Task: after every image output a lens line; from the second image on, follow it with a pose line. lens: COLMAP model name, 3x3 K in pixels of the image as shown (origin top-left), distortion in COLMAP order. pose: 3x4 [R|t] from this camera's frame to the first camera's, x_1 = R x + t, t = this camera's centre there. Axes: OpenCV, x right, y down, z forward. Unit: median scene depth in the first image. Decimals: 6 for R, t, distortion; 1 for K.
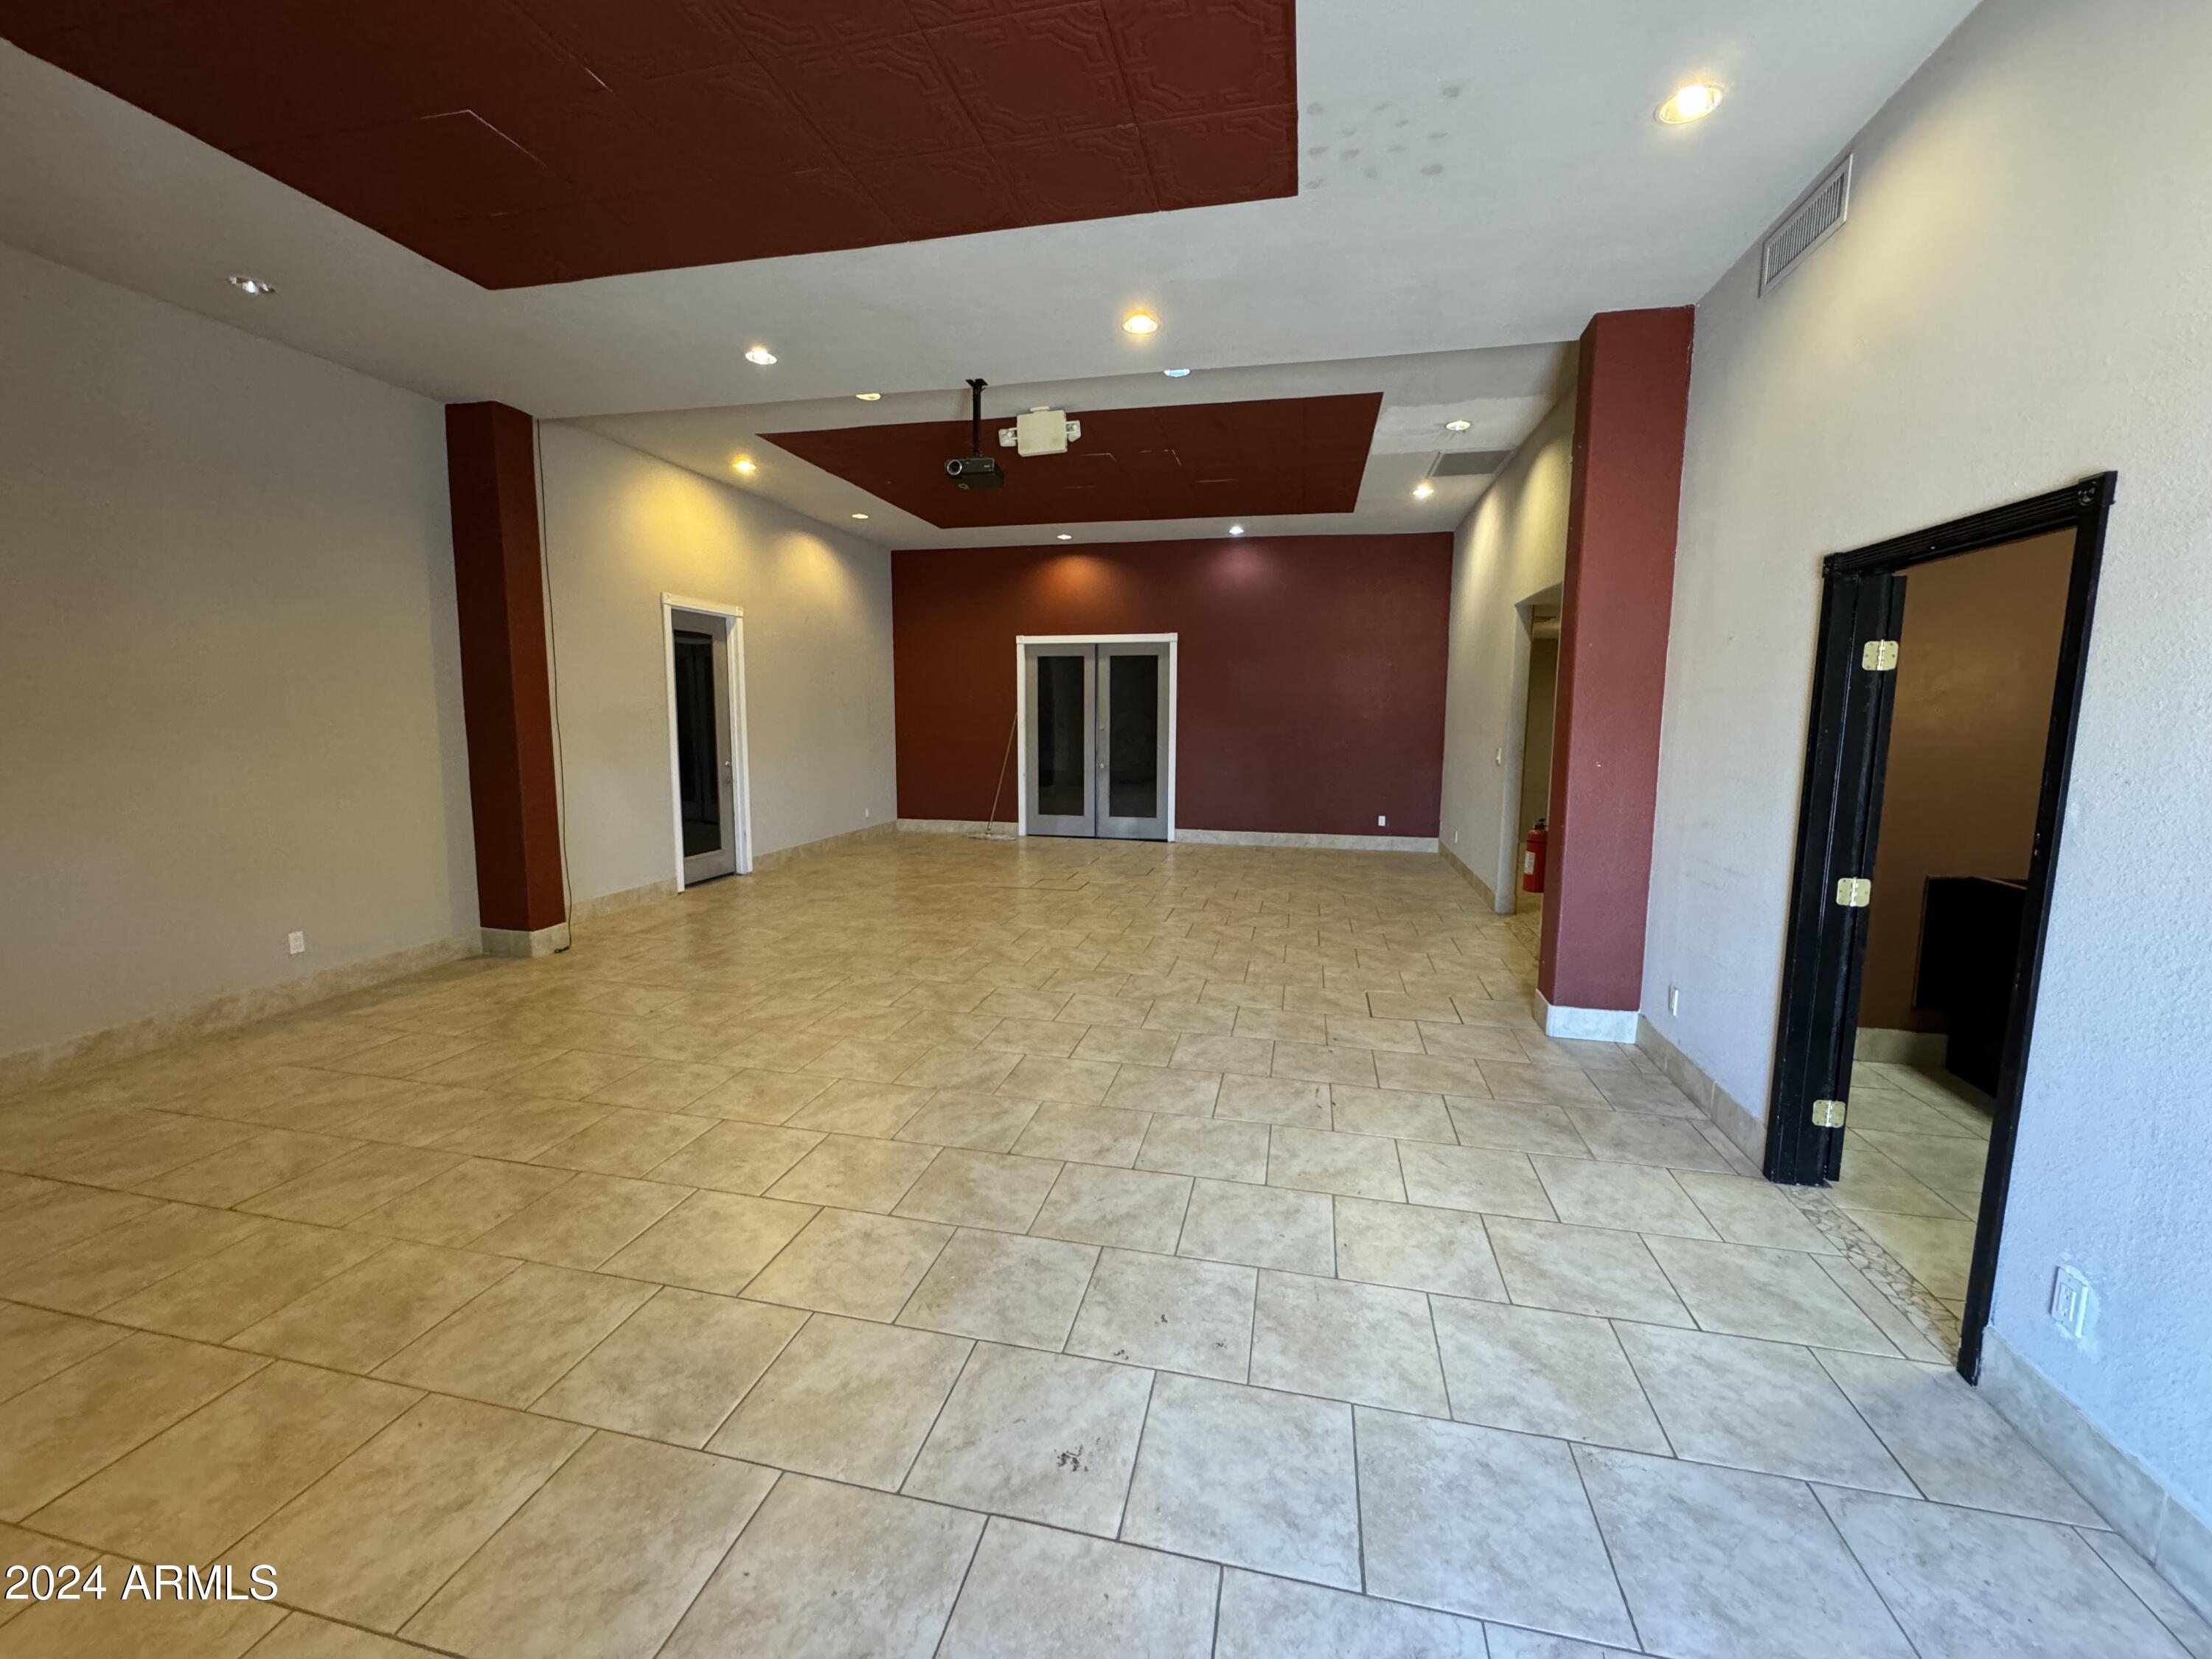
lens RADIAL K [[886.0, 0, 1103.9], [0, 886.0, 822.2], [0, 0, 1]] dist [0.000470, -0.000509]
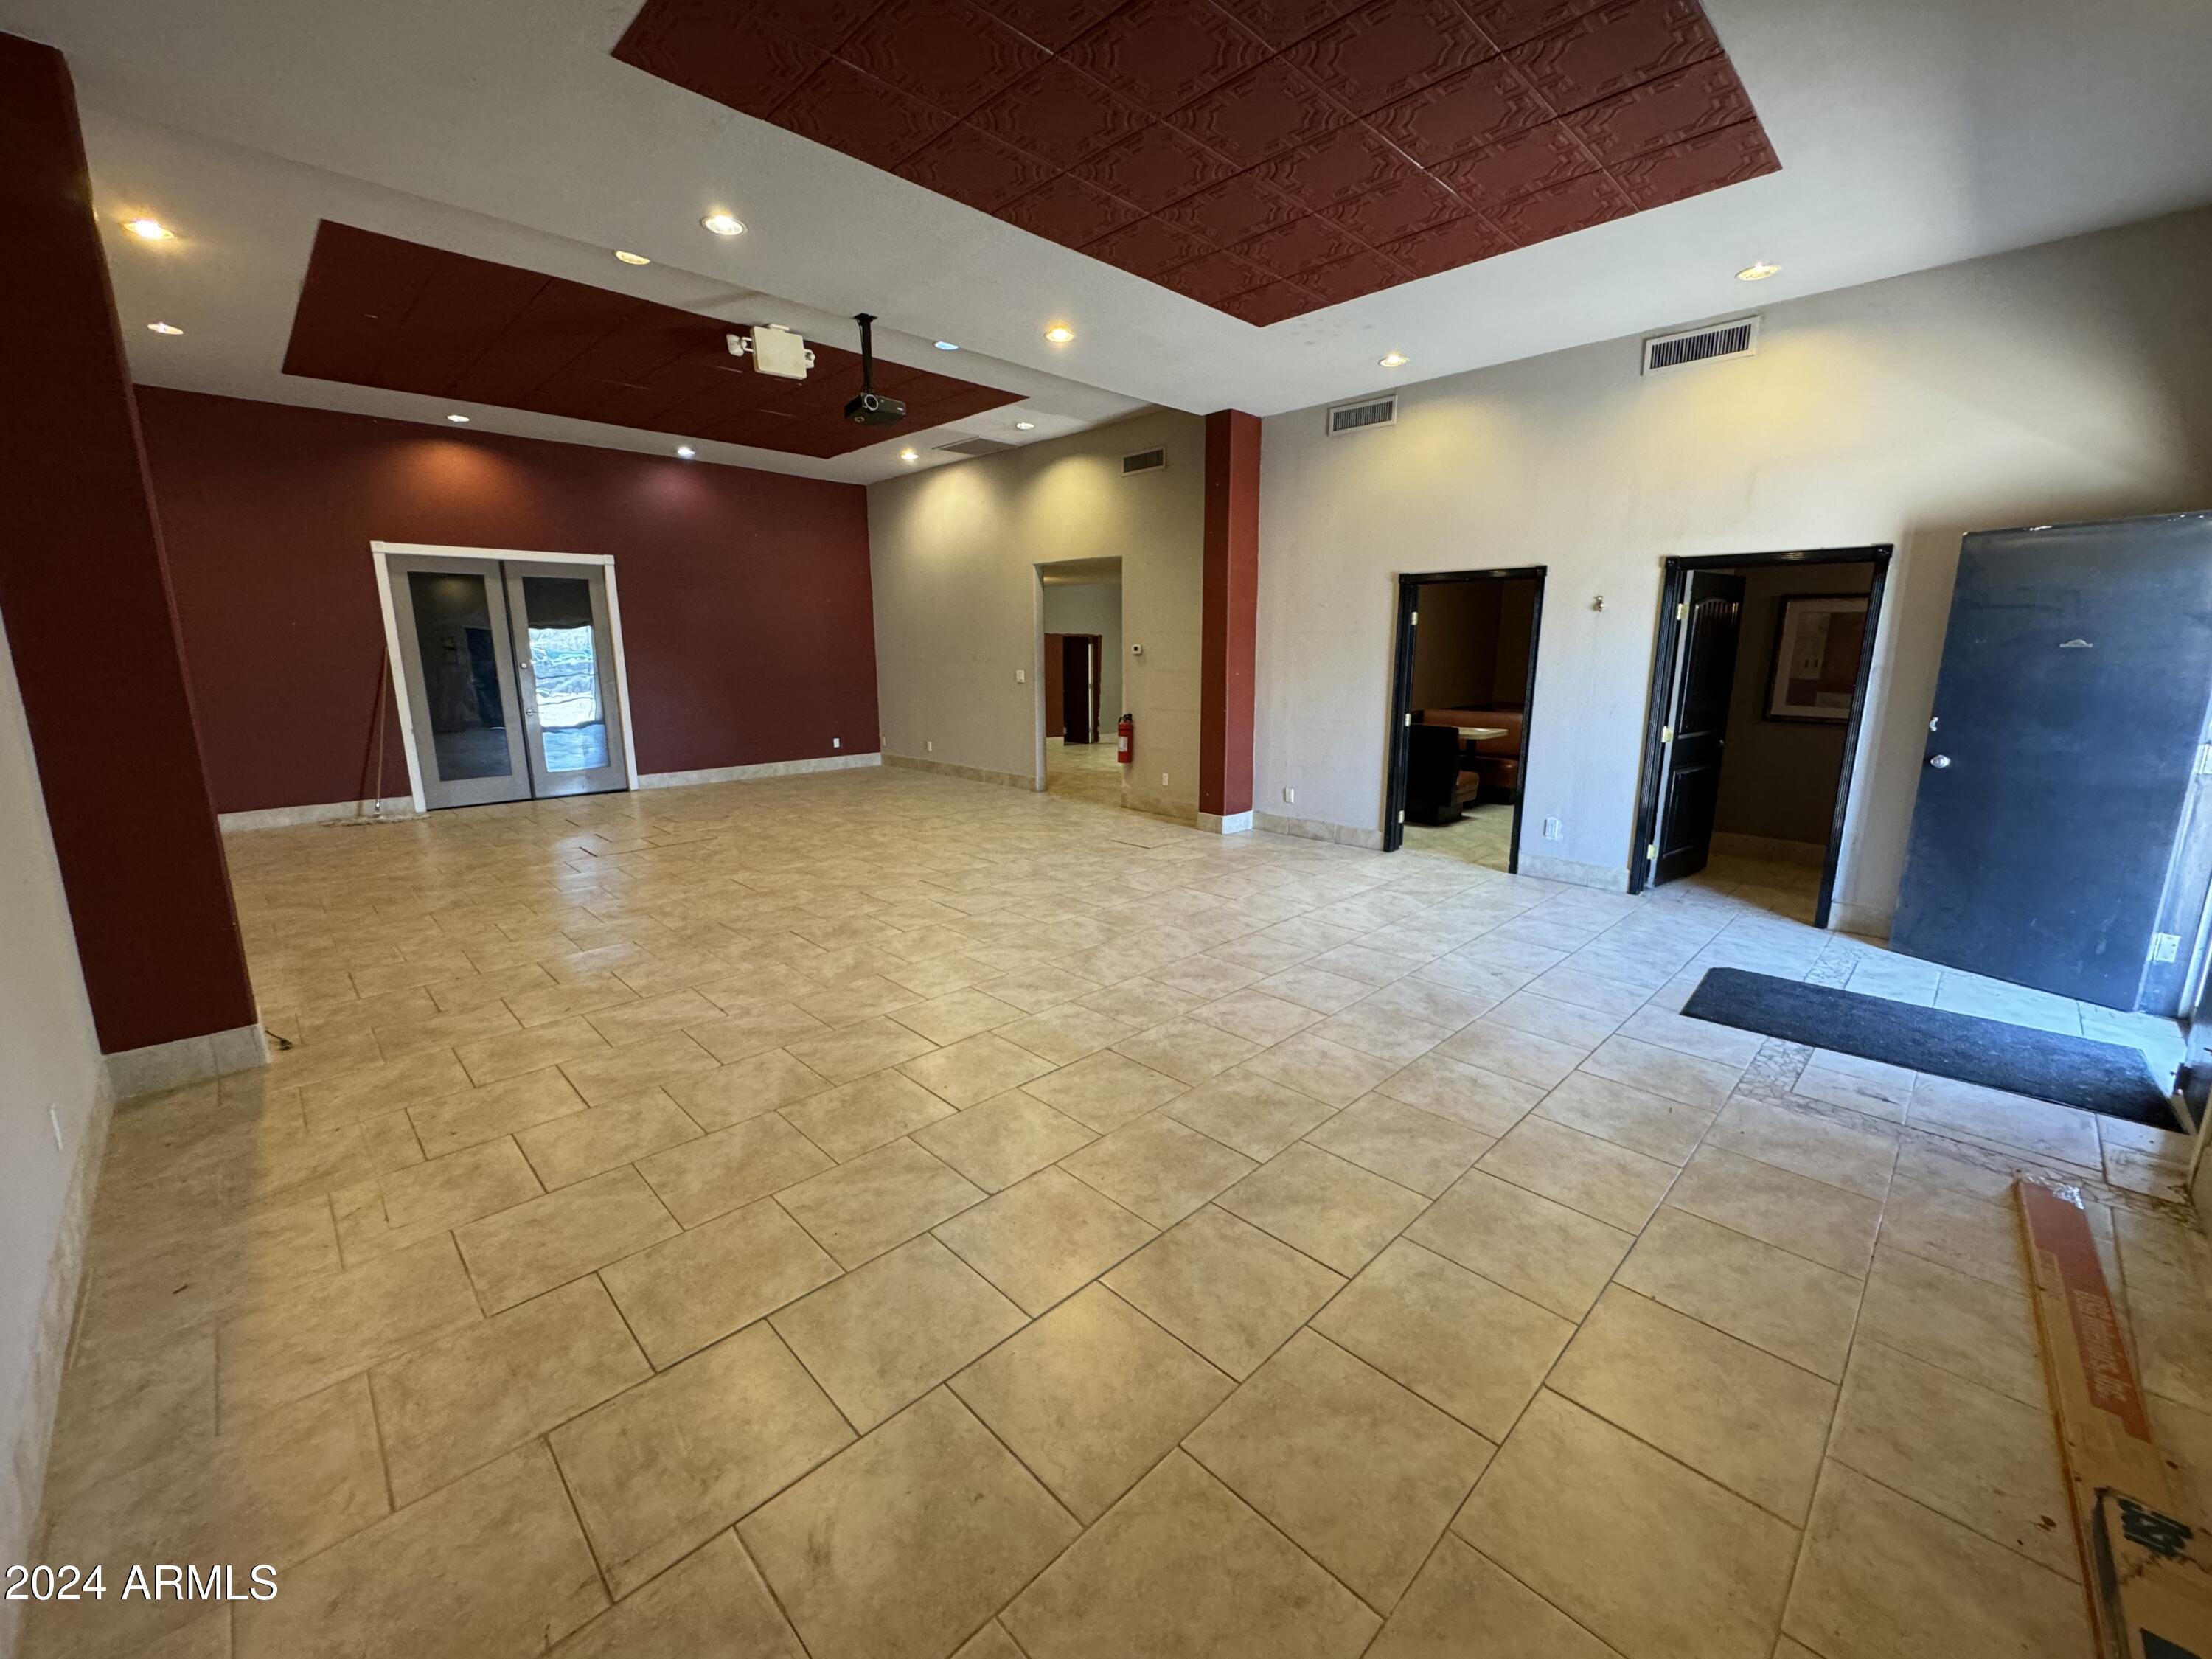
lens RADIAL K [[886.0, 0, 1100.6], [0, 886.0, 827.2], [0, 0, 1]] dist [0.000470, -0.000509]
pose [[0.541505, -0.175421, 0.822192, -1.035205], [0.108282, 0.984395, 0.138713, -0.036650], [-0.833695, 0.013915, 0.552050, 0.248318]]
